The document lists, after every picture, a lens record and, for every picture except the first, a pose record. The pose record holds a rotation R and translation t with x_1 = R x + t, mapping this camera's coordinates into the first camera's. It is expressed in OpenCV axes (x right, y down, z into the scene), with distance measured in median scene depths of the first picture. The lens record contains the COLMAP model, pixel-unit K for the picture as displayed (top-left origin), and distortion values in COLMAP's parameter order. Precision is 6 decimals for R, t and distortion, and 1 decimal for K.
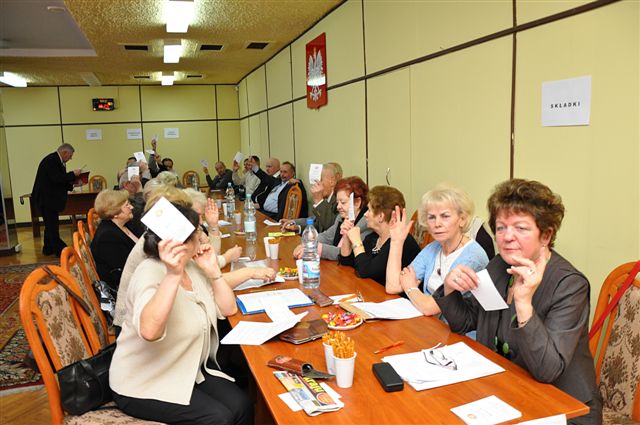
lens RADIAL K [[540.3, 0, 320.0], [0, 540.3, 212.5], [0, 0, 1]] dist [-0.106351, 0.185710]
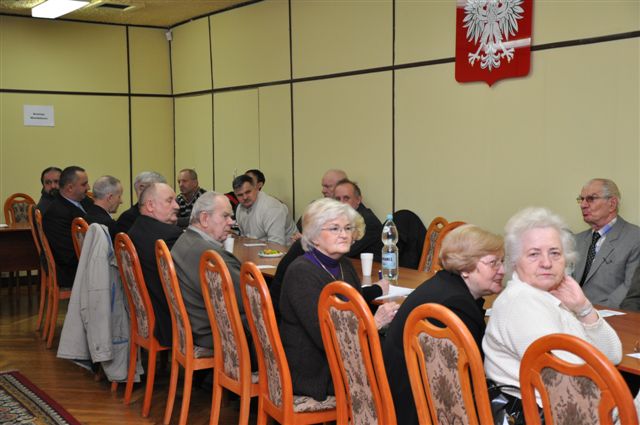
lens RADIAL K [[654.6, 0, 320.0], [0, 654.6, 212.5], [0, 0, 1]] dist [0.006527, 0.006650]
pose [[0.872728, -0.047673, 0.485873, -0.422324], [0.049359, 0.998737, 0.009336, -0.064329], [-0.485704, 0.015834, 0.873980, 0.427365]]
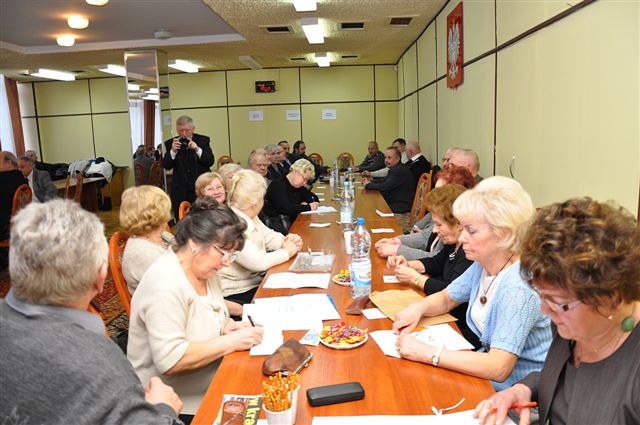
lens RADIAL K [[540.3, 0, 320.0], [0, 540.3, 212.5], [0, 0, 1]] dist [-0.106351, 0.185710]
pose [[0.945643, 0.055434, -0.320446, 0.048067], [-0.044717, 0.998170, 0.040714, -0.006706], [0.322117, -0.024171, 0.946391, 0.044577]]
